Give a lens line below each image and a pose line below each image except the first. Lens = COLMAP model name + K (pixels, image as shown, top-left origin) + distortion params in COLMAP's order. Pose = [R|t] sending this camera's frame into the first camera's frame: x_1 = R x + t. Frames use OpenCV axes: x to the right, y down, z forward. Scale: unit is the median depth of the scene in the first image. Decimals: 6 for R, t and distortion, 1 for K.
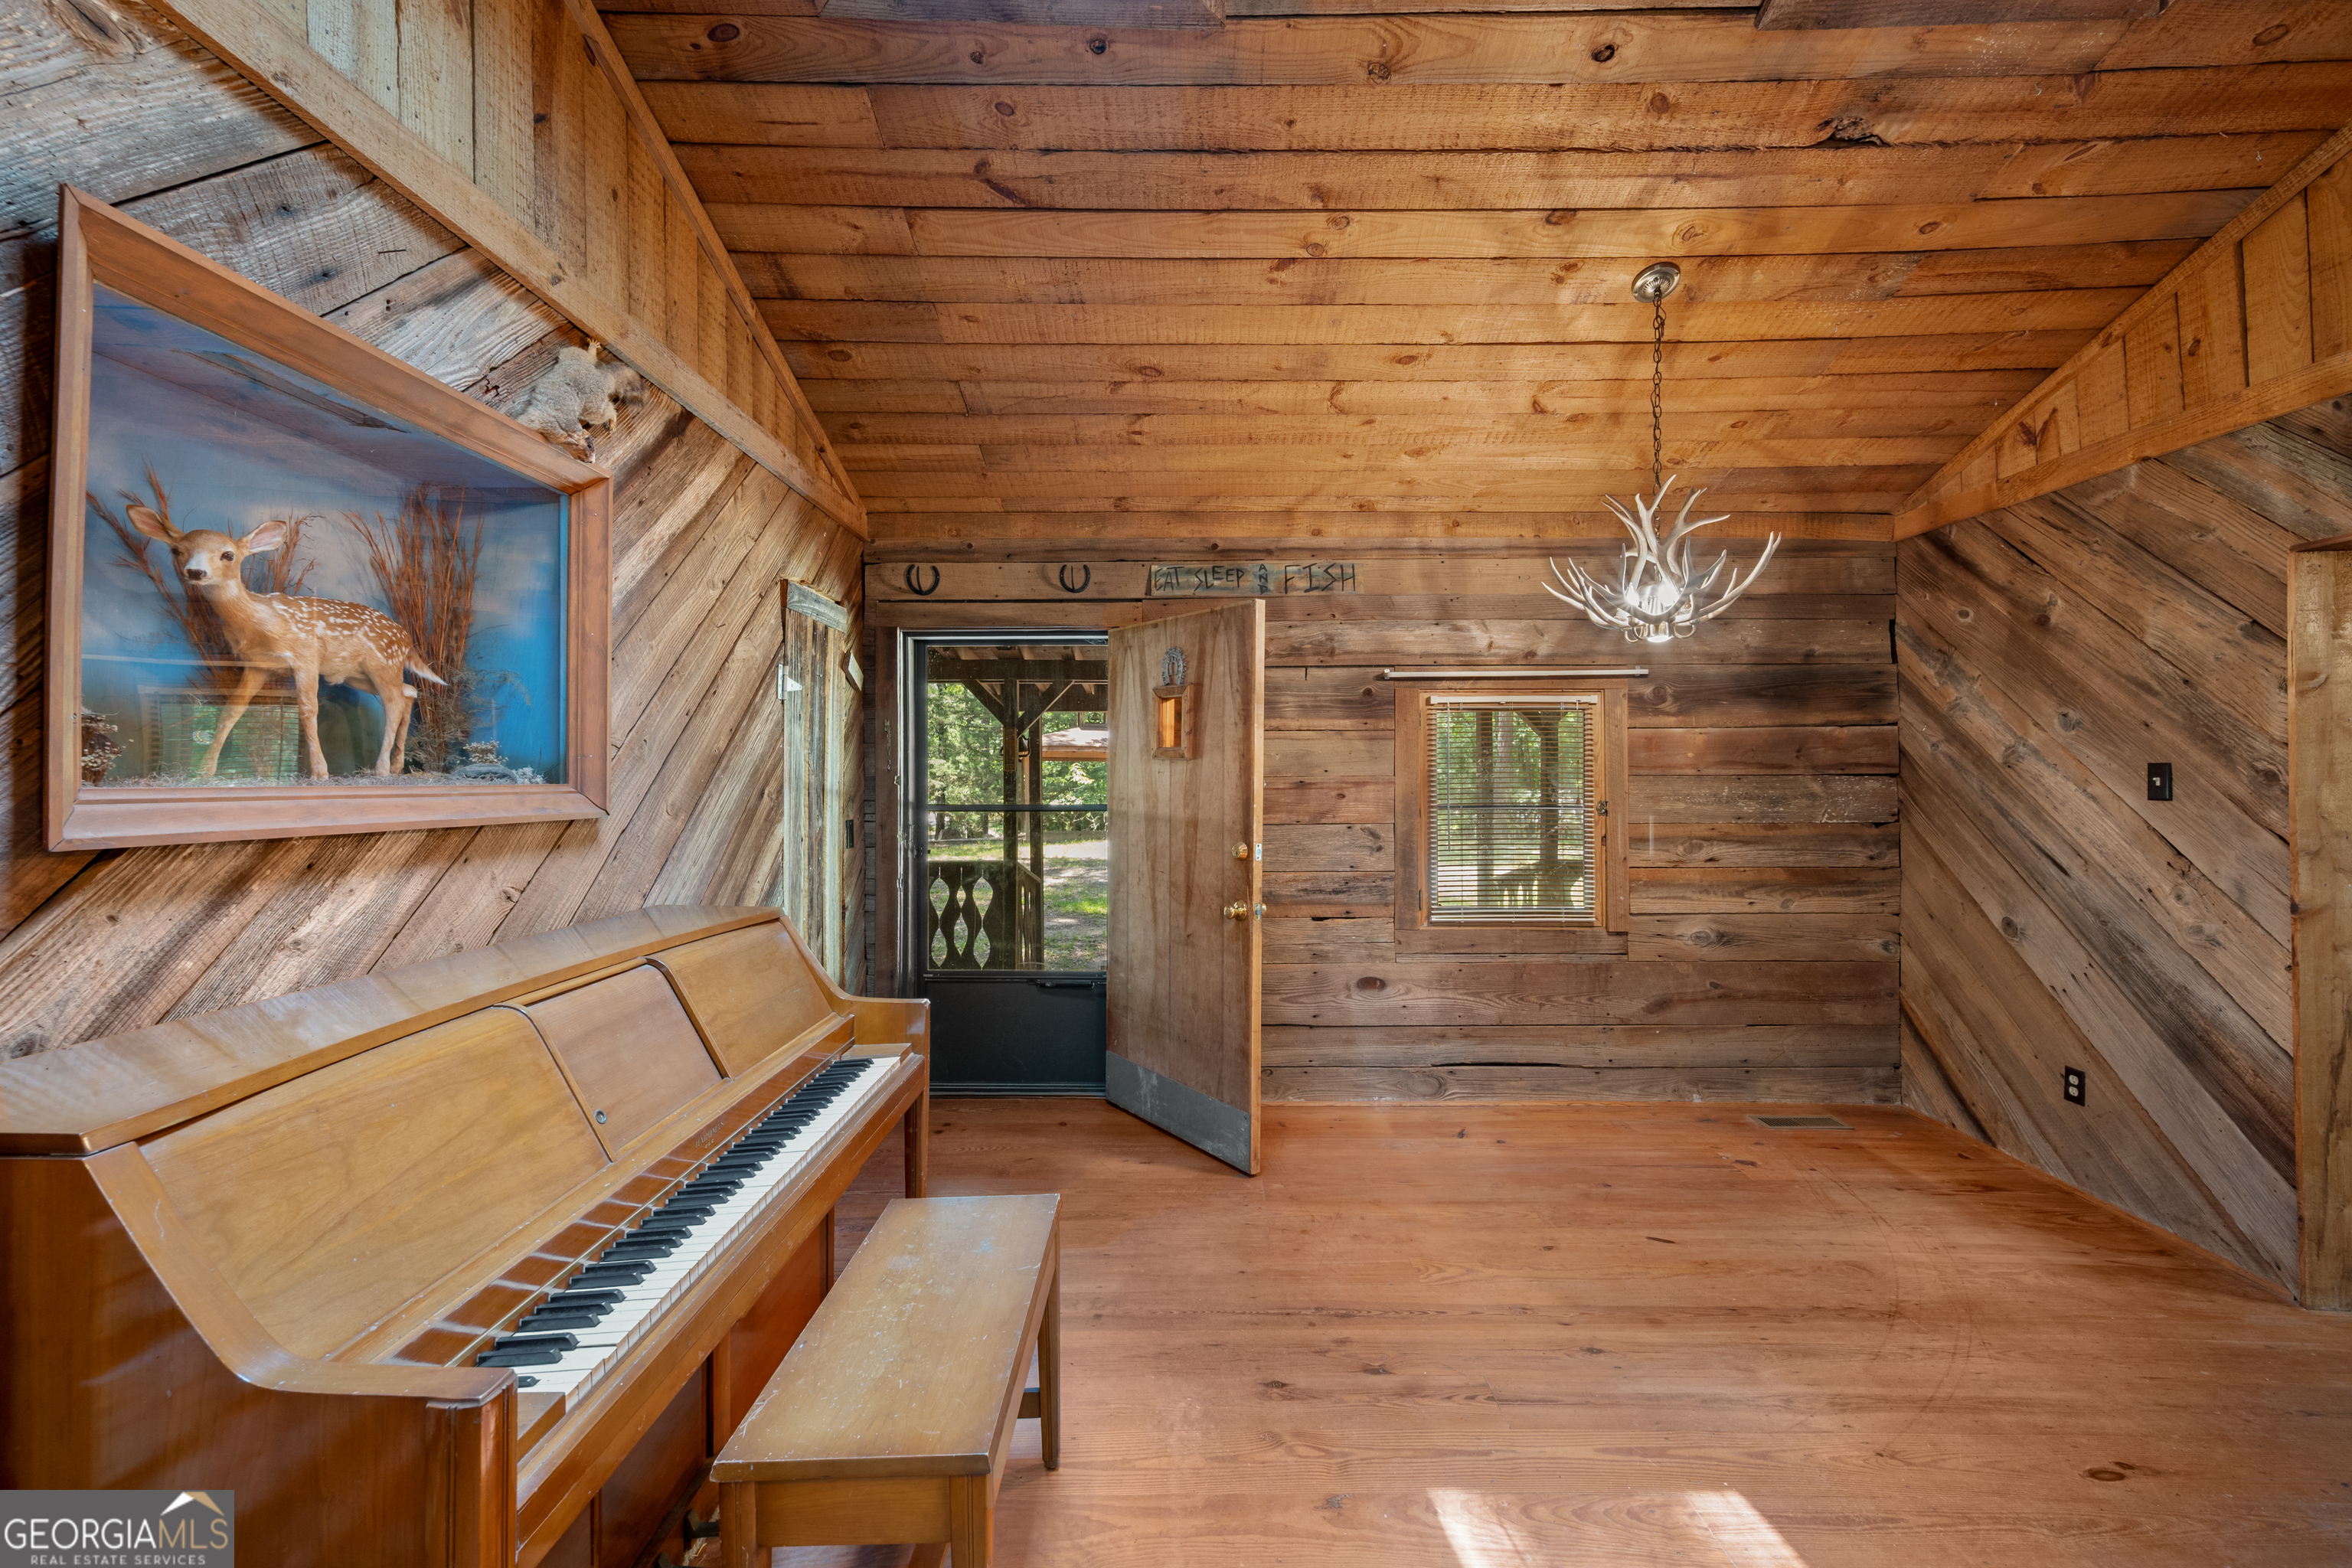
lens RADIAL K [[928.9, 0, 1180.6], [0, 928.9, 783.4], [0, 0, 1]] dist [0.000830, -0.000040]
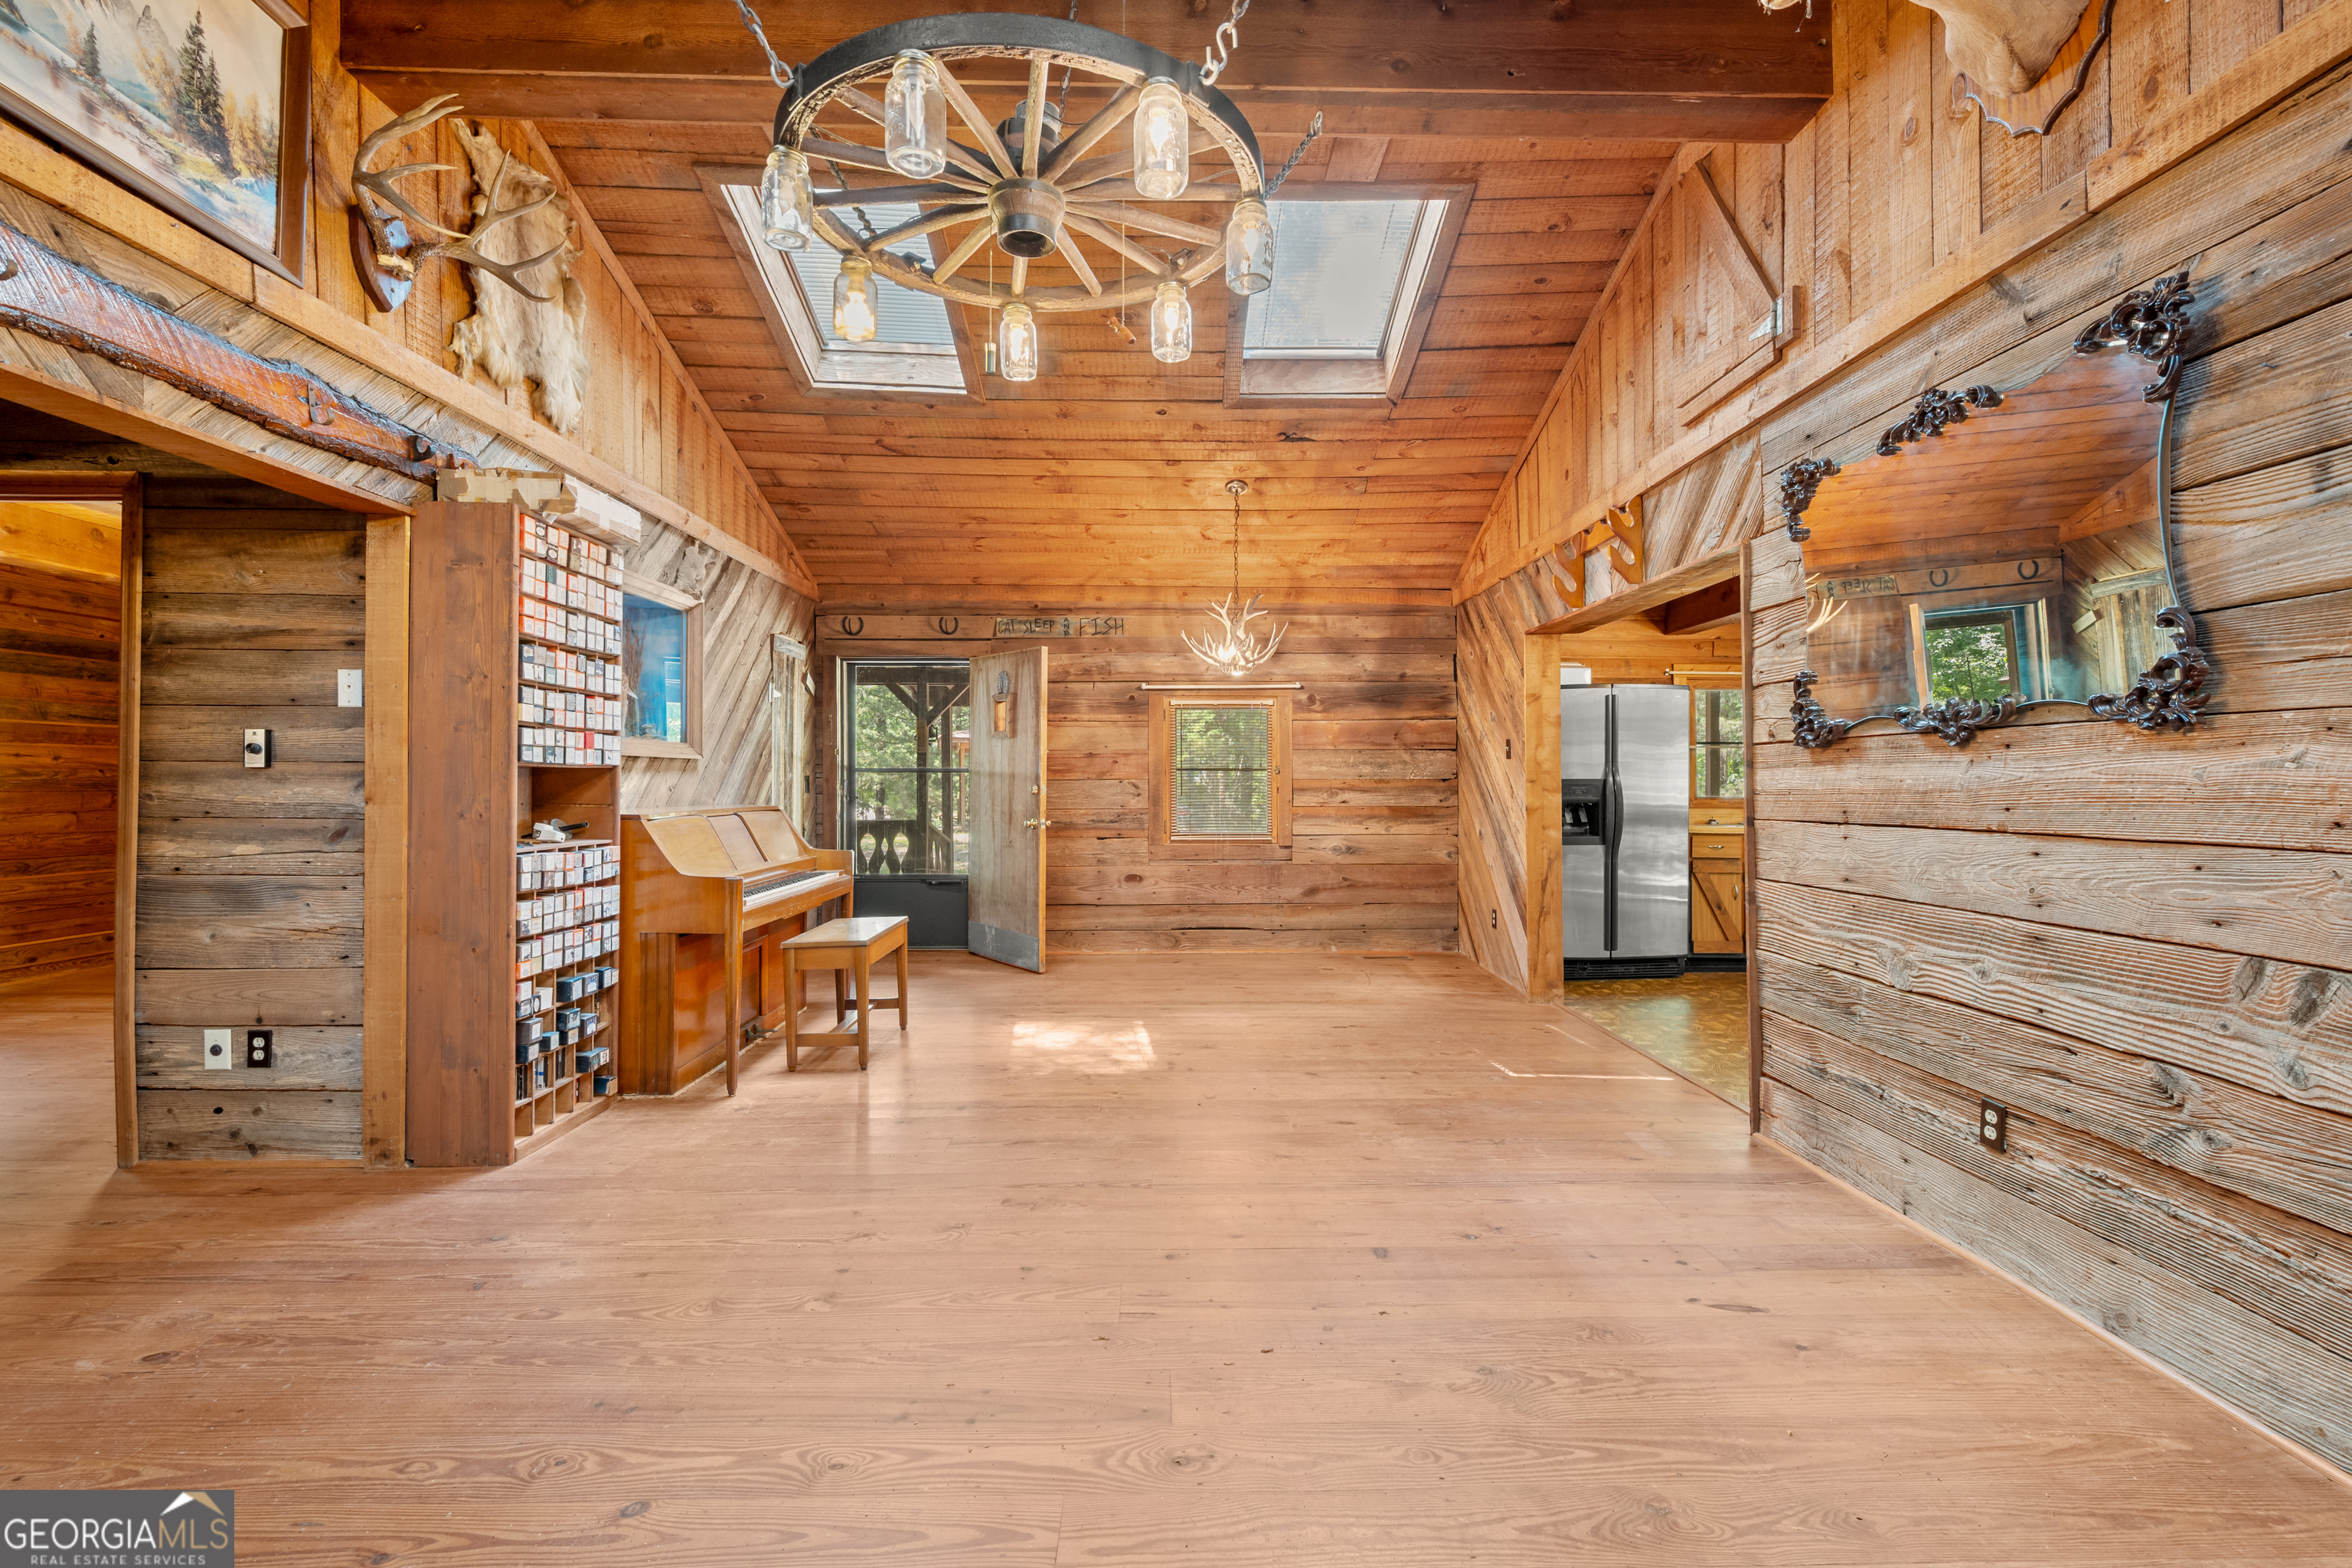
lens RADIAL K [[1033.9, 0, 1184.0], [0, 1033.9, 788.3], [0, 0, 1]] dist [-0.002782, 0.000116]
pose [[0.999541, 0.000829, 0.030295, 0.248163], [-0.000955, 0.999991, 0.004166, 0.053495], [-0.030291, -0.004193, 0.999532, -0.827838]]
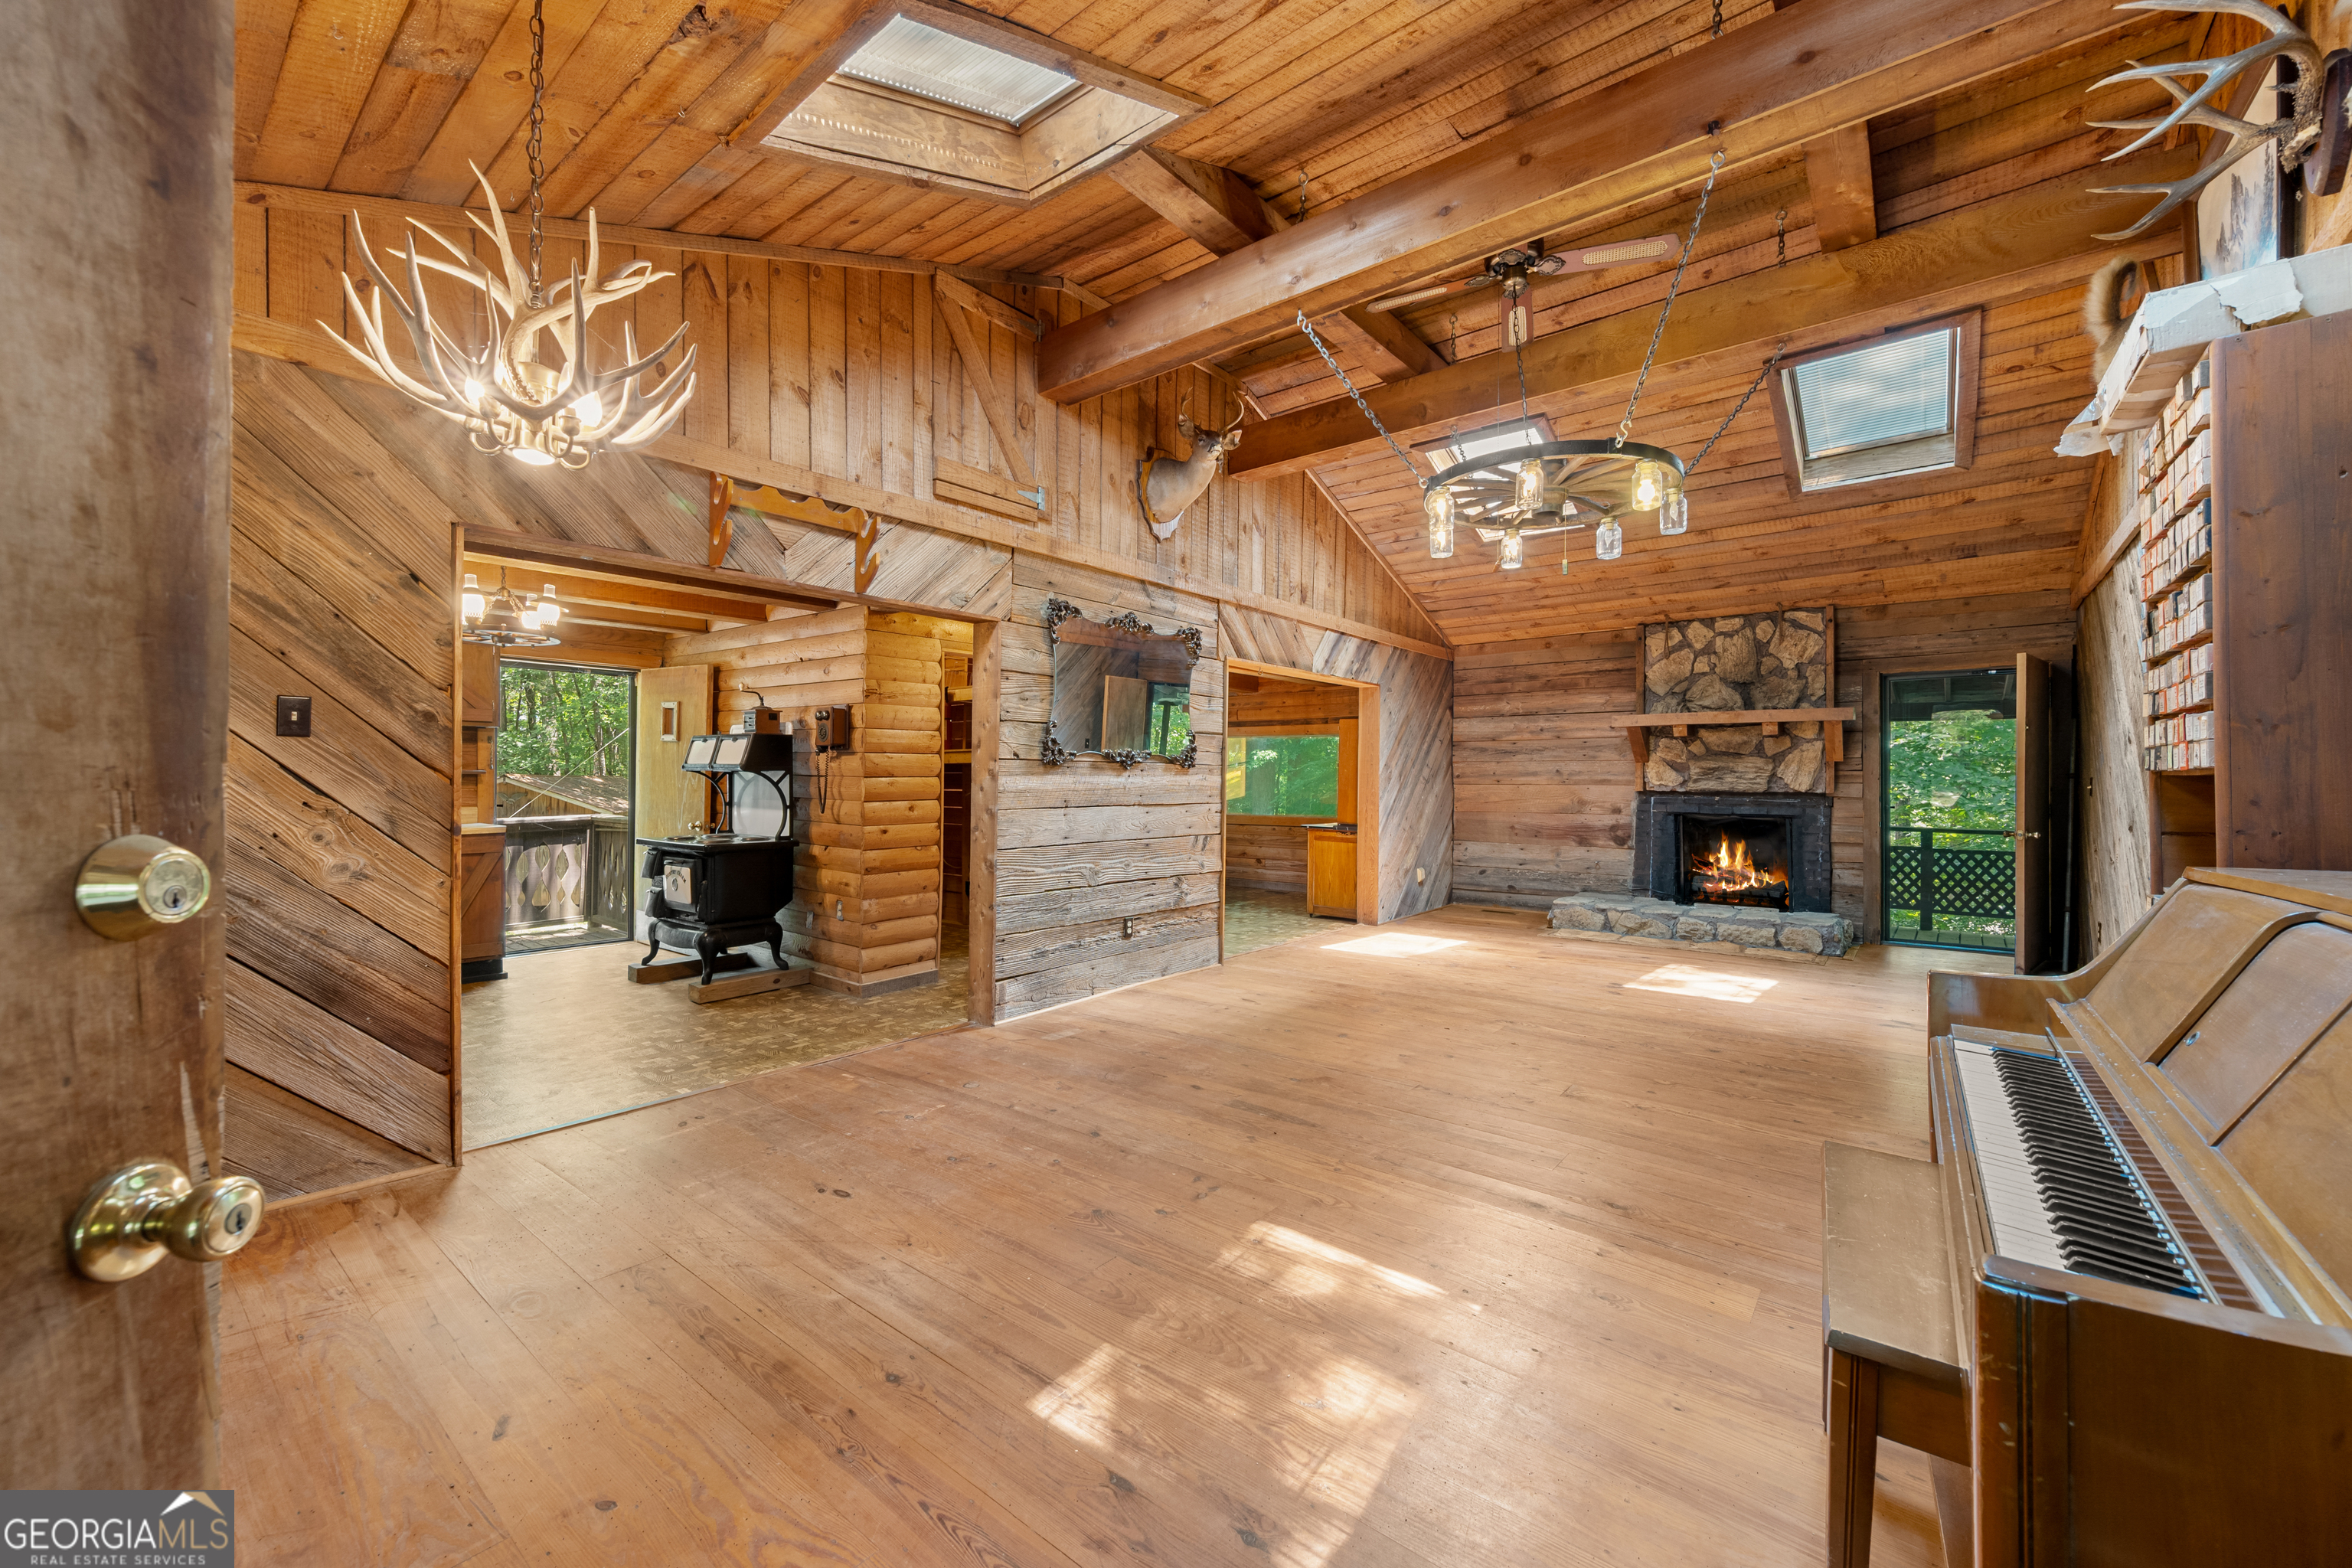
lens RADIAL K [[920.5, 0, 1180.5], [0, 920.5, 783.8], [0, 0, 1]] dist [0.000177, -0.000043]
pose [[-0.783108, -0.006757, 0.621849, -0.158554], [-0.004841, 0.999977, 0.004770, 0.043065], [-0.621867, 0.000725, -0.783122, 0.887333]]
